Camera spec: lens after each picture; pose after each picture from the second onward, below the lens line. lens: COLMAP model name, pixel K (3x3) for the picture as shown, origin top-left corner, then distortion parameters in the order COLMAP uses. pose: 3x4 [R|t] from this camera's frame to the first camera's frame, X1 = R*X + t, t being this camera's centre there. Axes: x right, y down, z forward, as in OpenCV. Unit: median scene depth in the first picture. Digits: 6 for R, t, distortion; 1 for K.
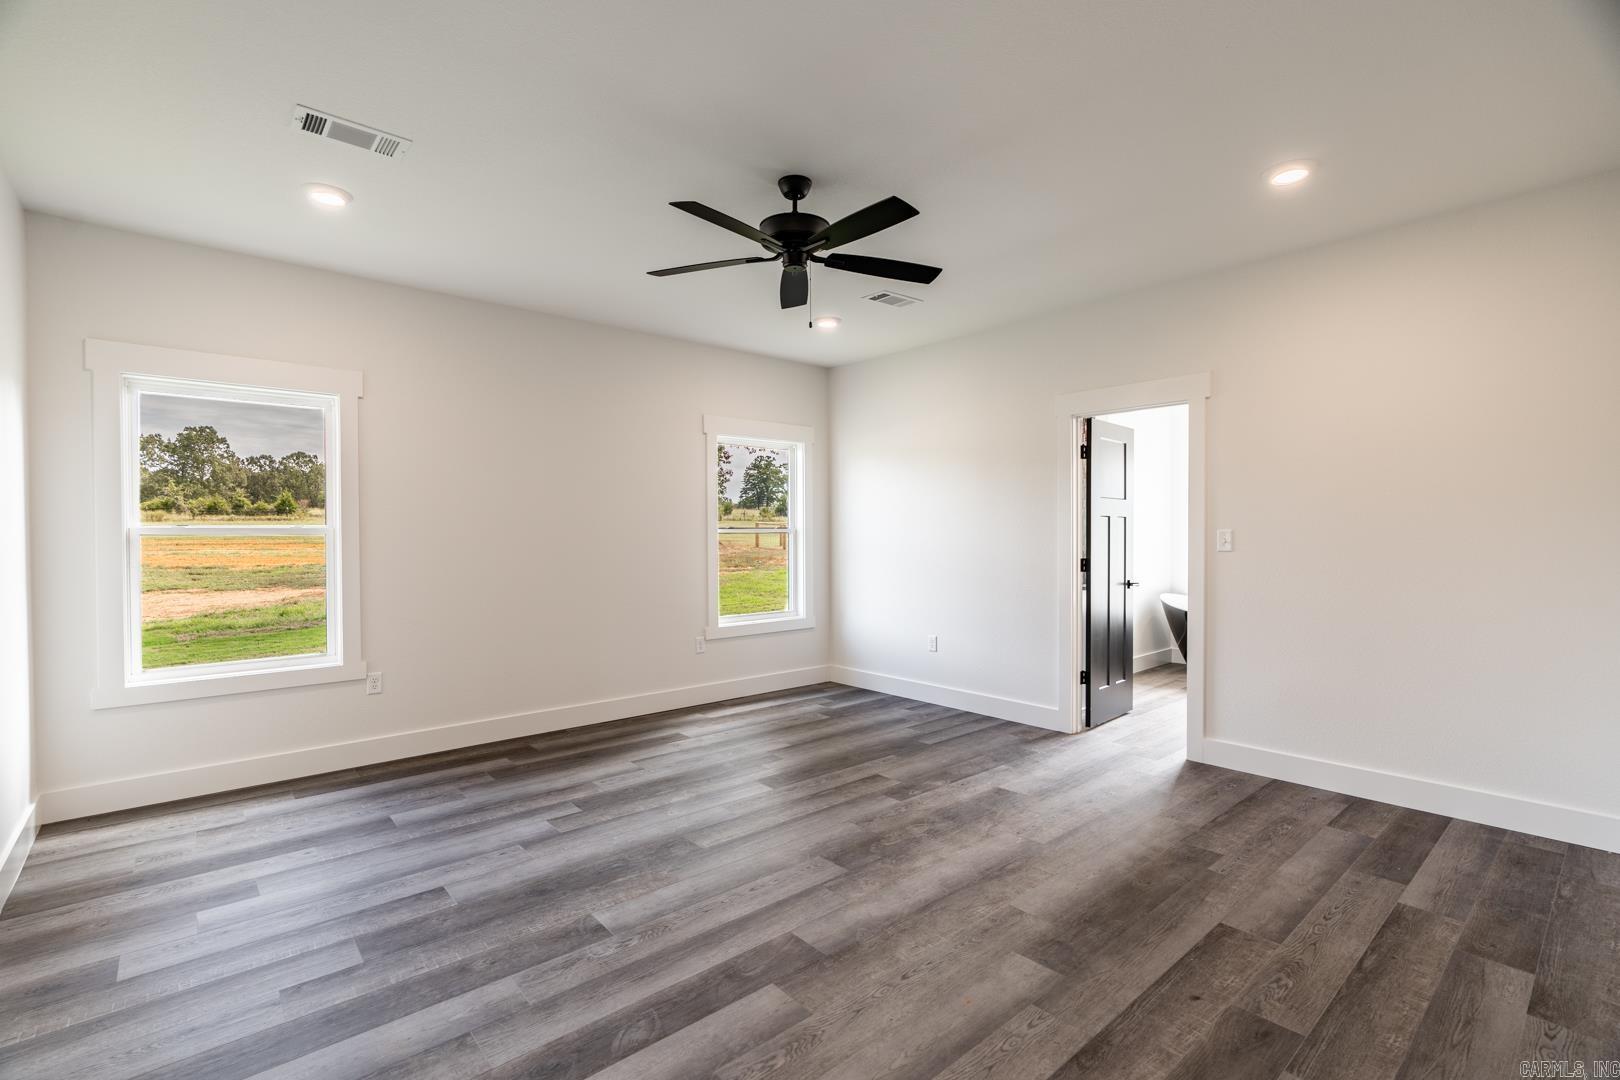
lens RADIAL K [[734.2, 0, 803.4], [0, 734.2, 542.7], [0, 0, 1]] dist [-0.010449, 0.003917]
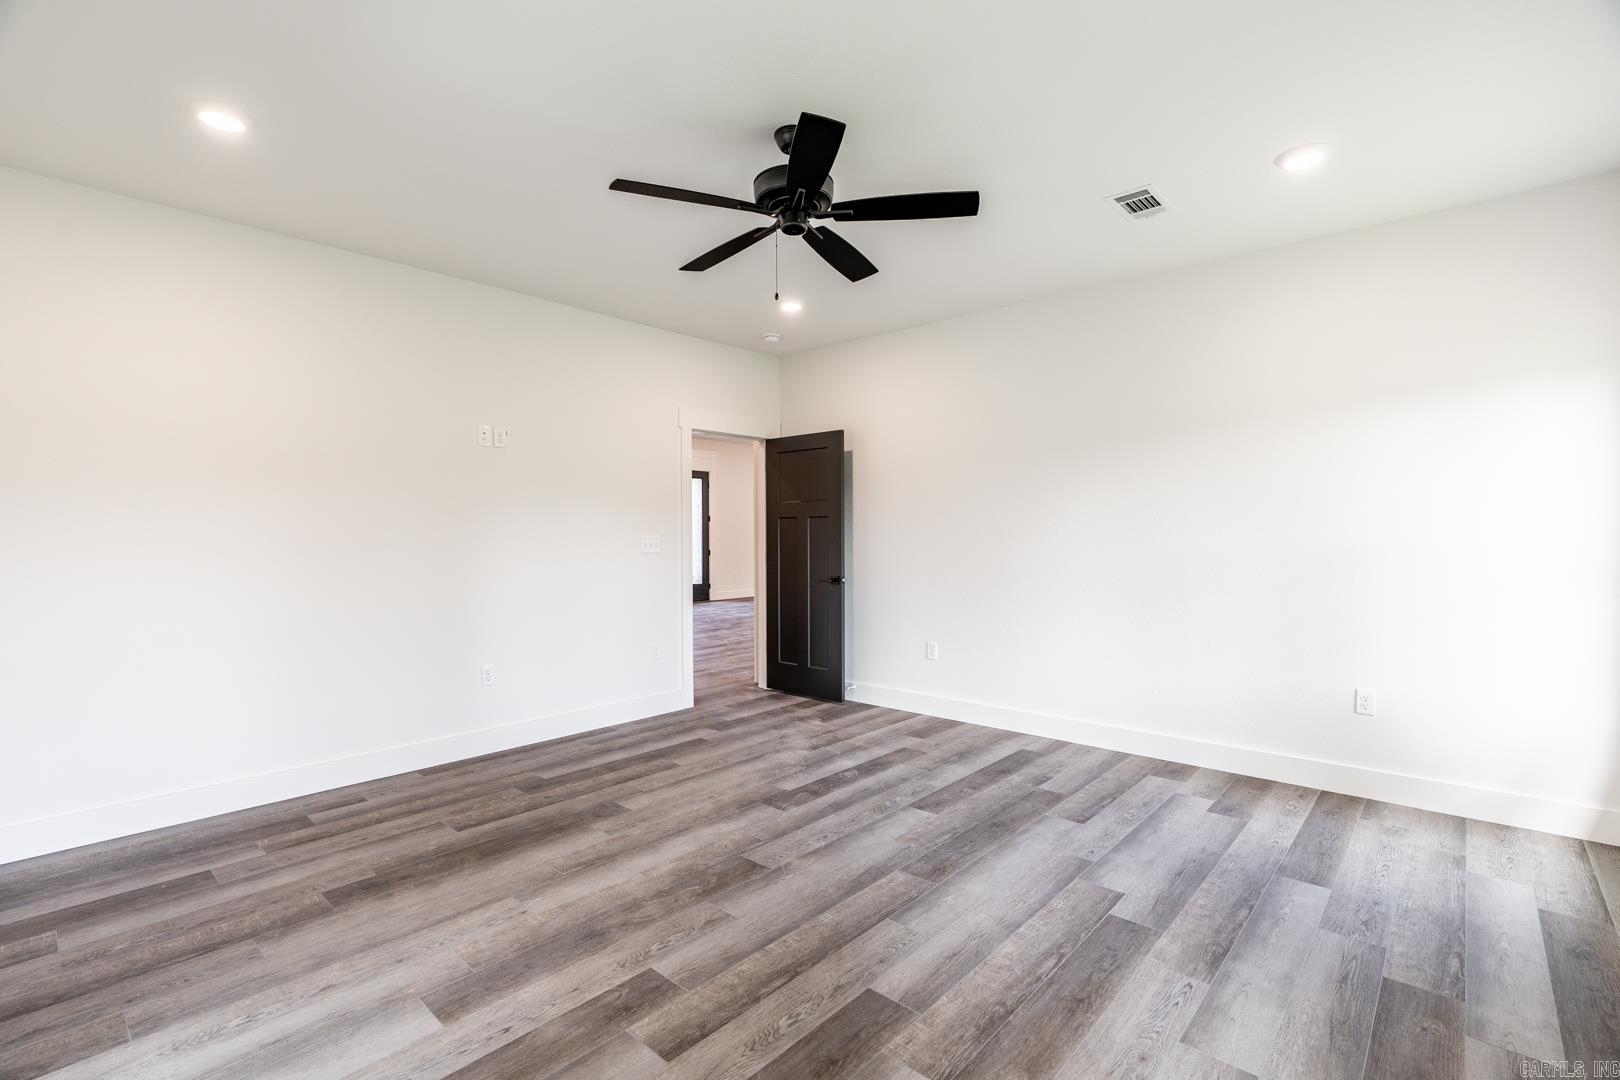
lens RADIAL K [[734.2, 0, 803.4], [0, 734.2, 542.7], [0, 0, 1]] dist [-0.010449, 0.003917]
pose [[-0.992526, 0.009191, -0.121688, 0.098891], [0.006212, 0.999672, 0.024844, -0.021668], [0.121876, 0.023902, -0.992257, 2.064895]]
